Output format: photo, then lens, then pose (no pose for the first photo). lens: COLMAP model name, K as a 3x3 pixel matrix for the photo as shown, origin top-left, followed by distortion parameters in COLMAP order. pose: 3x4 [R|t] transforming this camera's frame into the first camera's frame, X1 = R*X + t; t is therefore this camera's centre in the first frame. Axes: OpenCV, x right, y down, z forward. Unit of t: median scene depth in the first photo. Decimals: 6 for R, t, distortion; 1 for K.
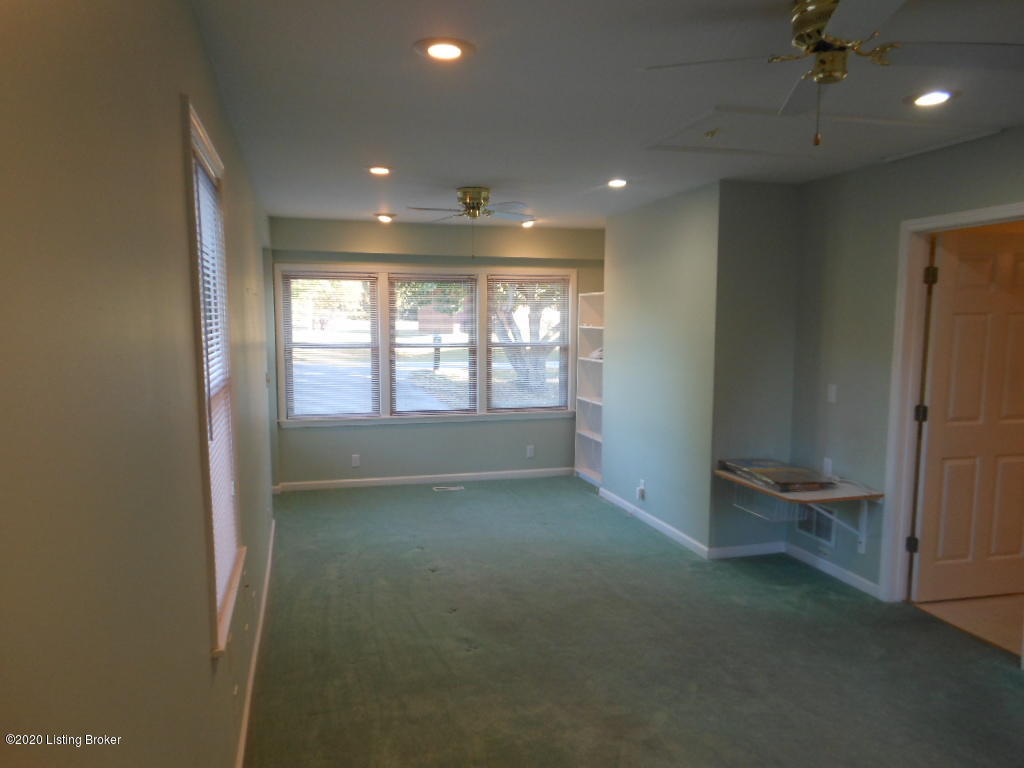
lens RADIAL K [[755.2, 0, 511.5], [0, 755.2, 409.9], [0, 0, 1]] dist [-0.006328, -0.005088]
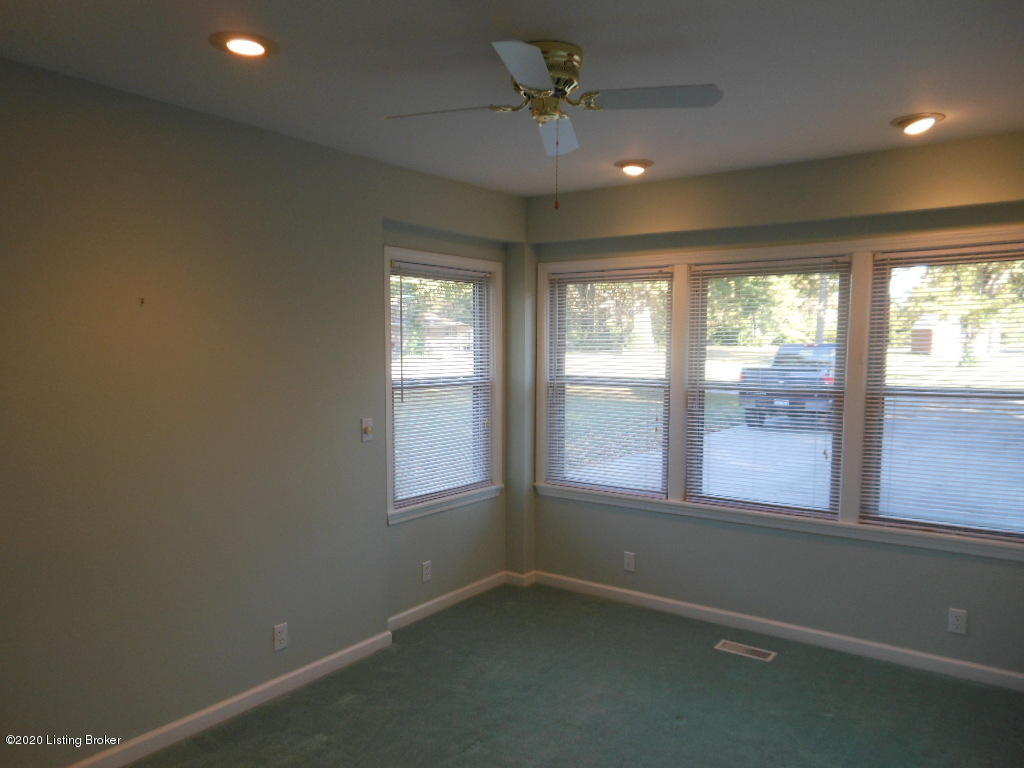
lens RADIAL K [[755.2, 0, 511.5], [0, 755.2, 409.9], [0, 0, 1]] dist [-0.006328, -0.005088]
pose [[0.631266, 0.062338, -0.773057, 0.218421], [-0.092908, 0.995665, 0.004422, -0.055531], [0.769981, 0.069032, 0.634321, 0.518558]]
